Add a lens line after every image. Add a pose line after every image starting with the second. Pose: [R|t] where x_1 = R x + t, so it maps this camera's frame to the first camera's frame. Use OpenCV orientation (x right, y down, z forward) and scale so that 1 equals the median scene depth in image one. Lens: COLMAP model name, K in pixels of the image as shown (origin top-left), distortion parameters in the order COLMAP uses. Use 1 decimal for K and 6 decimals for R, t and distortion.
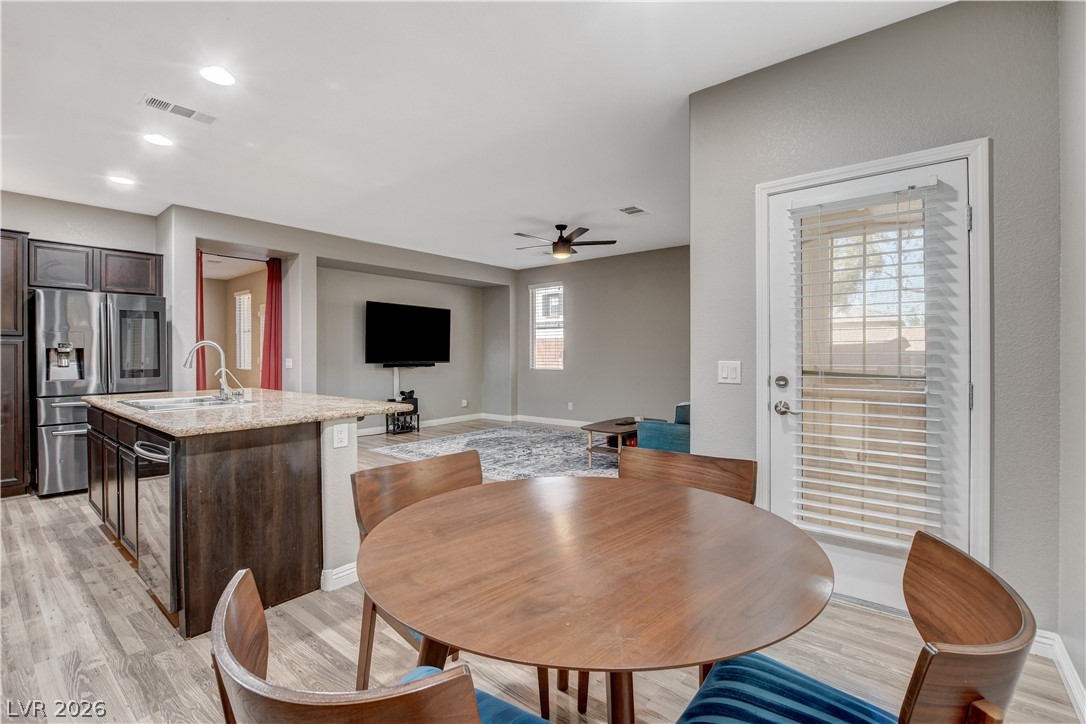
lens RADIAL K [[484.5, 0, 539.0], [0, 484.5, 358.0], [0, 0, 1]] dist [-0.010196, 0.000402]
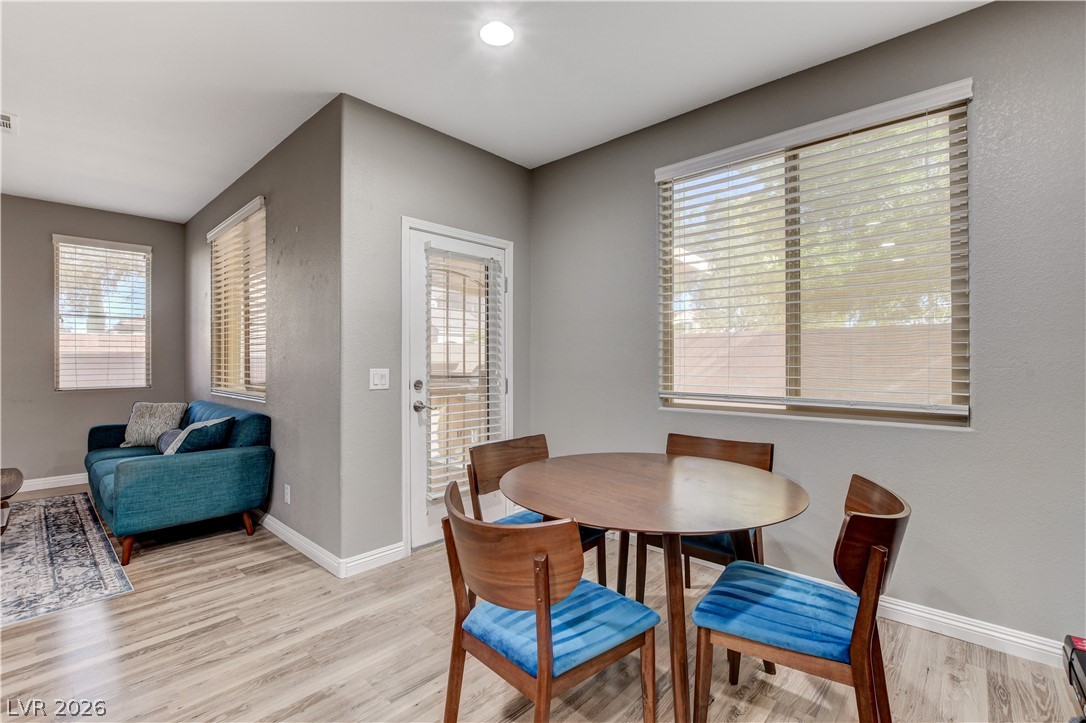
lens RADIAL K [[484.5, 0, 546.0], [0, 484.5, 356.7], [0, 0, 1]] dist [-0.010196, 0.000402]
pose [[0.064930, 0.009186, 0.997848, -0.701971], [0.010996, 0.999890, -0.009921, -0.005710], [-0.997829, 0.011617, 0.064822, 0.602961]]
